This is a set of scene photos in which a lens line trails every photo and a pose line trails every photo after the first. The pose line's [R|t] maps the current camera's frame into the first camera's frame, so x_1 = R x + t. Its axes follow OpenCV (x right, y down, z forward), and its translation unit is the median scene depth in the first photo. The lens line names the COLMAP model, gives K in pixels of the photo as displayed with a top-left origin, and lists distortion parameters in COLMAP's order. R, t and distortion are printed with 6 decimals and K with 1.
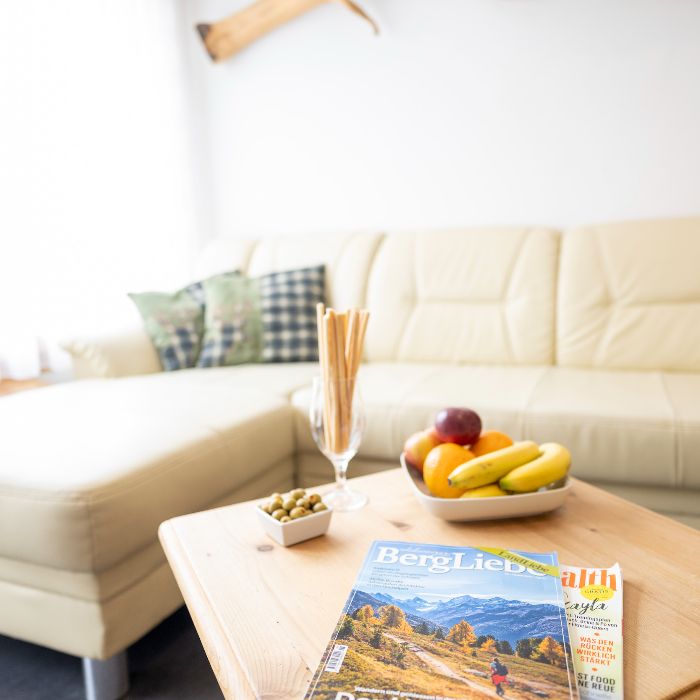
lens RADIAL K [[625.3, 0, 372.4], [0, 625.3, 317.0], [0, 0, 1]] dist [0.013173, 0.000556]
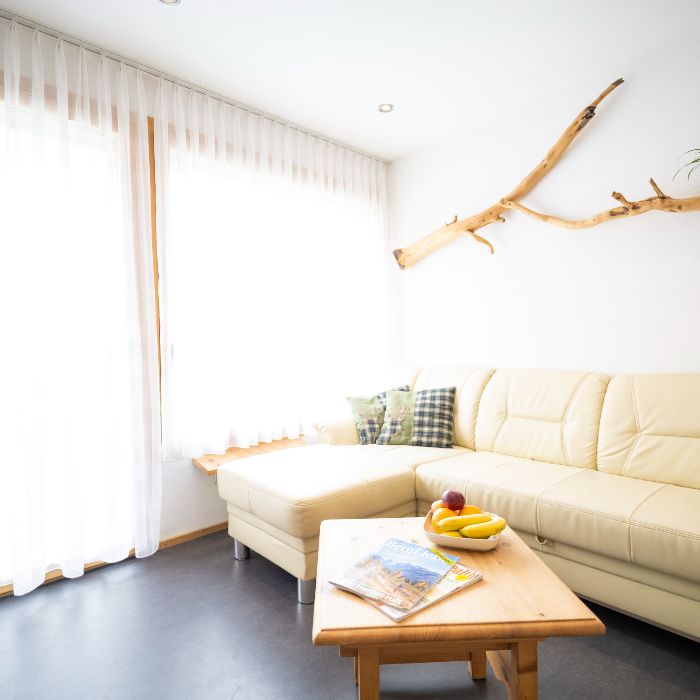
lens RADIAL K [[438.6, 0, 350.7], [0, 438.6, 354.2], [0, 0, 1]] dist [0.003202, 0.002343]
pose [[0.904863, 0.026277, -0.424892, 0.188829], [-0.064094, 0.995125, -0.074956, -0.075312], [0.420851, 0.095058, 0.902135, -0.212503]]
